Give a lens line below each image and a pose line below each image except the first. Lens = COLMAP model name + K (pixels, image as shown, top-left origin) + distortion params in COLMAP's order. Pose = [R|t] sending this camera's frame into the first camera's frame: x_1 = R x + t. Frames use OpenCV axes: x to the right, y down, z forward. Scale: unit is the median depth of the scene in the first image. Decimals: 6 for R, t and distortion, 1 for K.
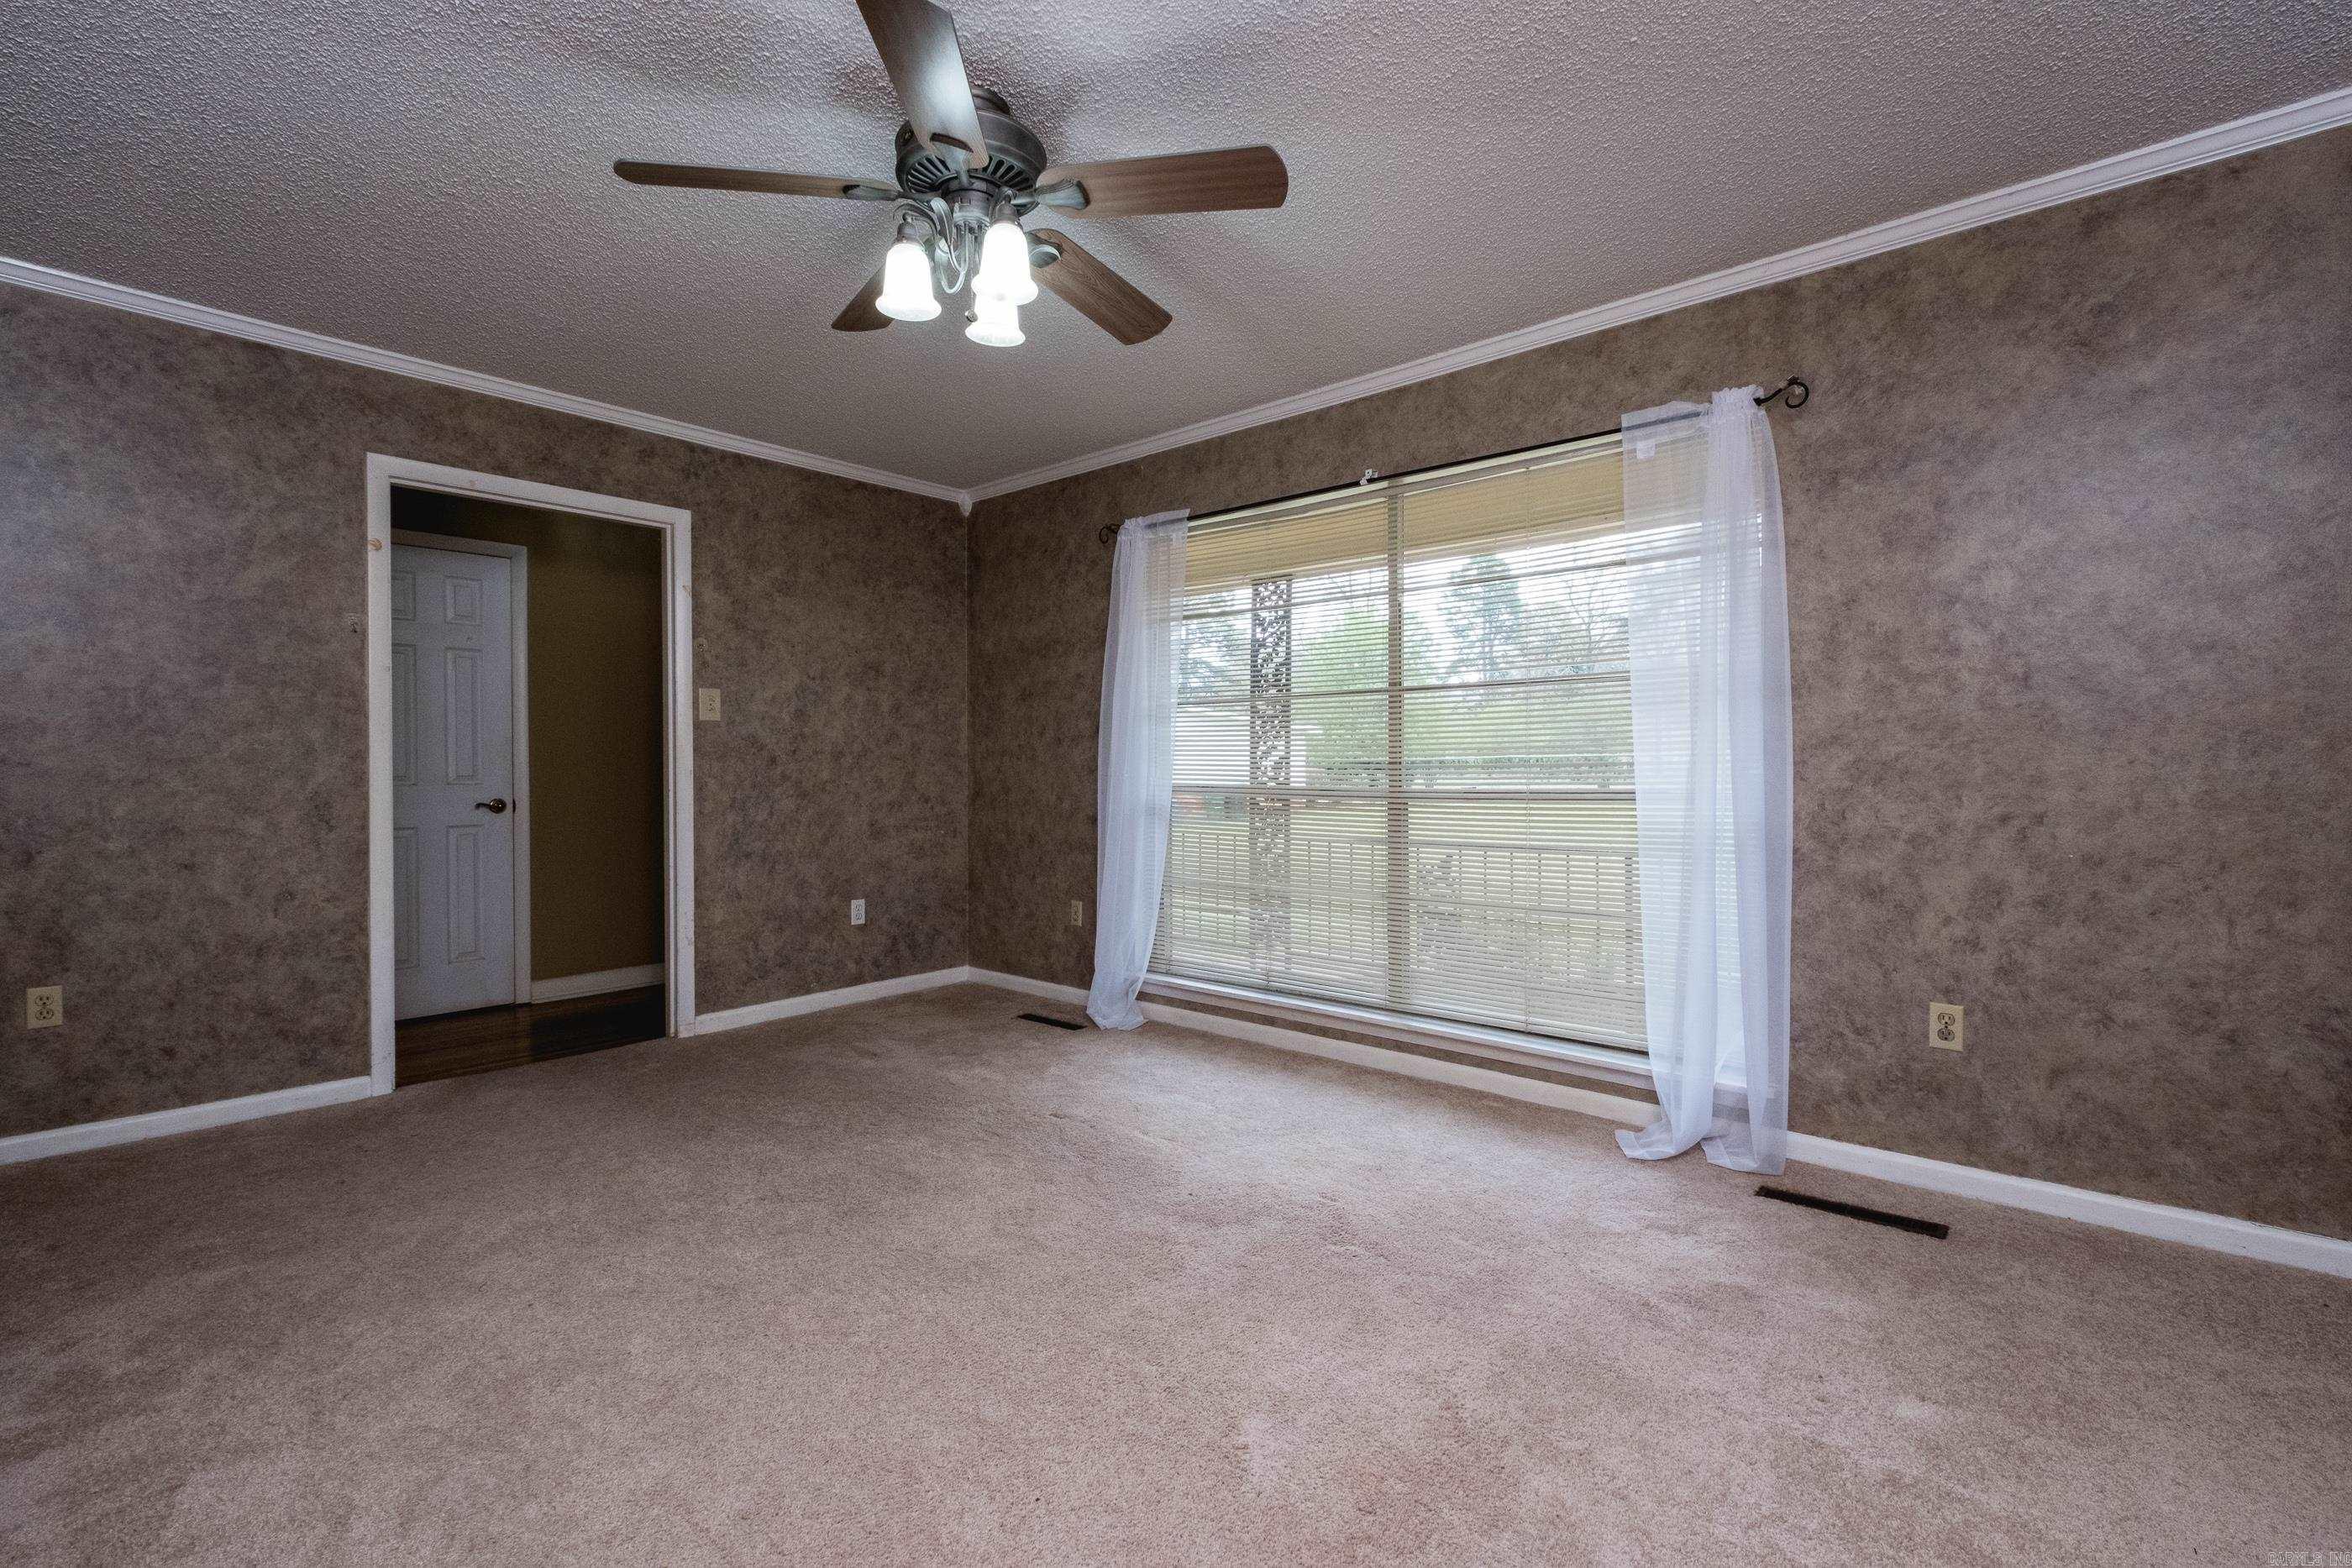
lens RADIAL K [[1031.3, 0, 1178.0], [0, 1031.3, 775.4], [0, 0, 1]] dist [-0.002128, -0.001839]
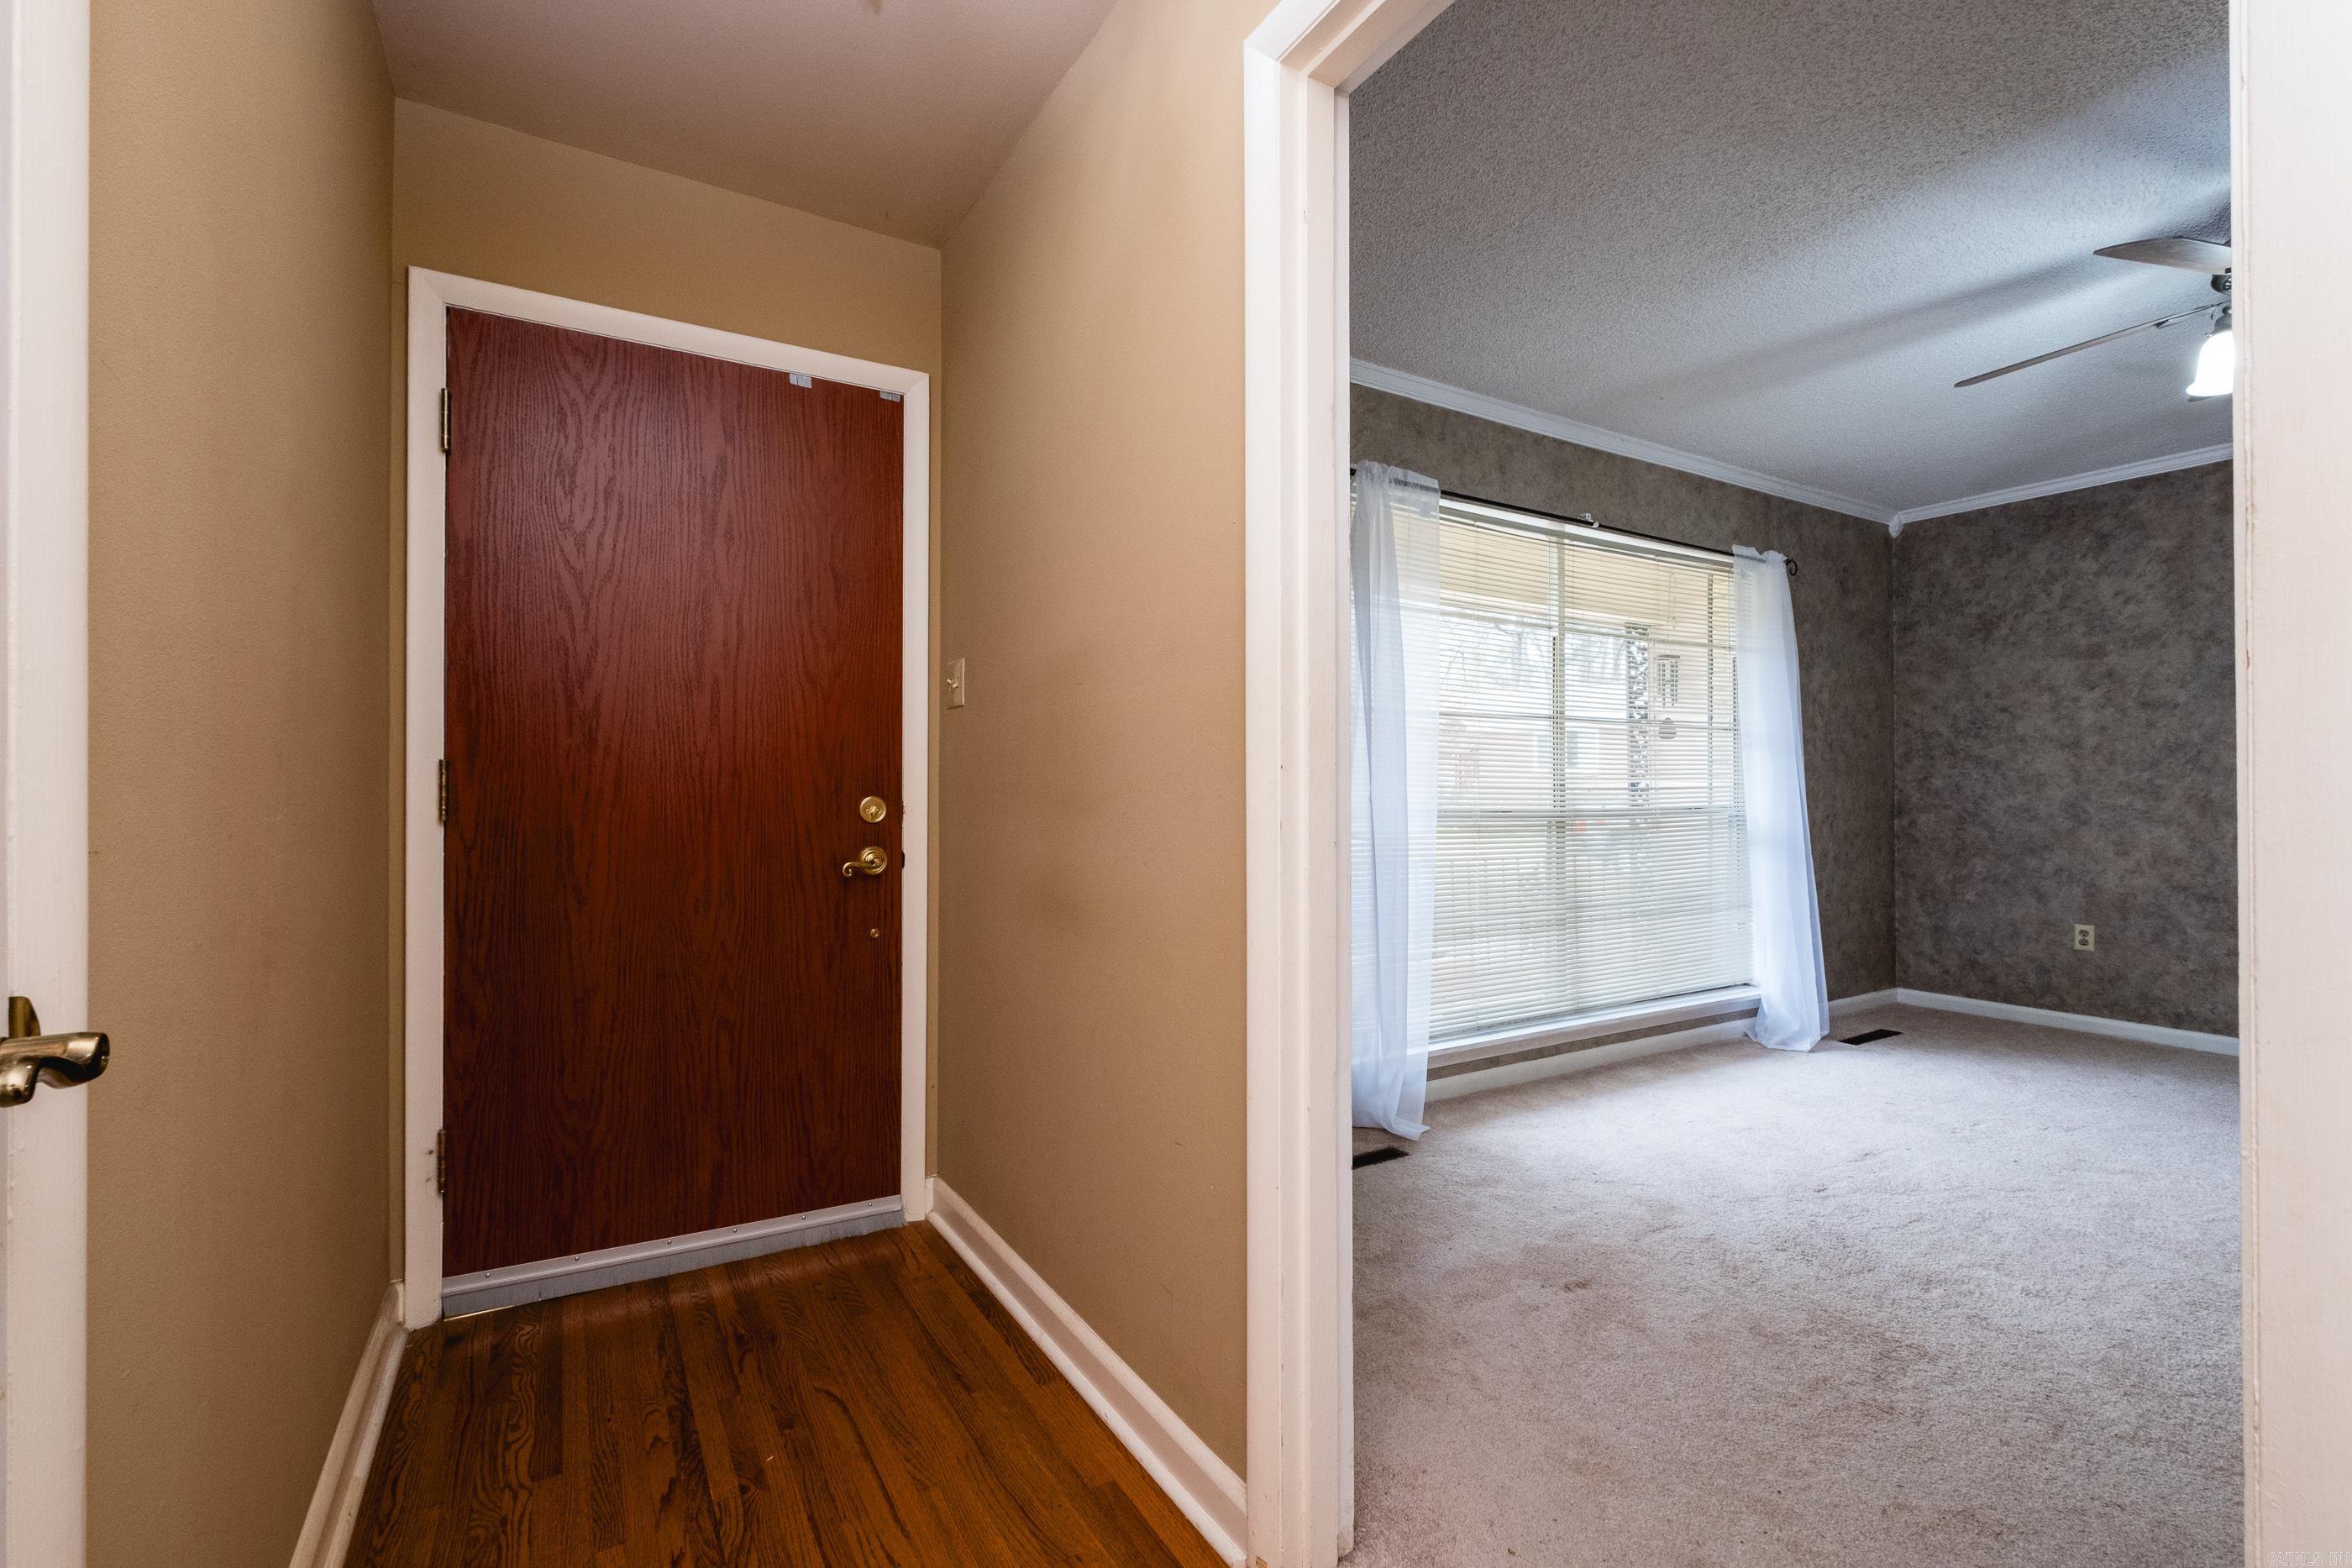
lens RADIAL K [[1031.3, 0, 1176.2], [0, 1031.3, 791.5], [0, 0, 1]] dist [-0.002128, -0.001839]
pose [[0.305455, 0.003601, 0.952200, -0.717440], [0.004798, 0.999974, -0.005321, -0.001875], [-0.952194, 0.006194, 0.305430, 0.799886]]
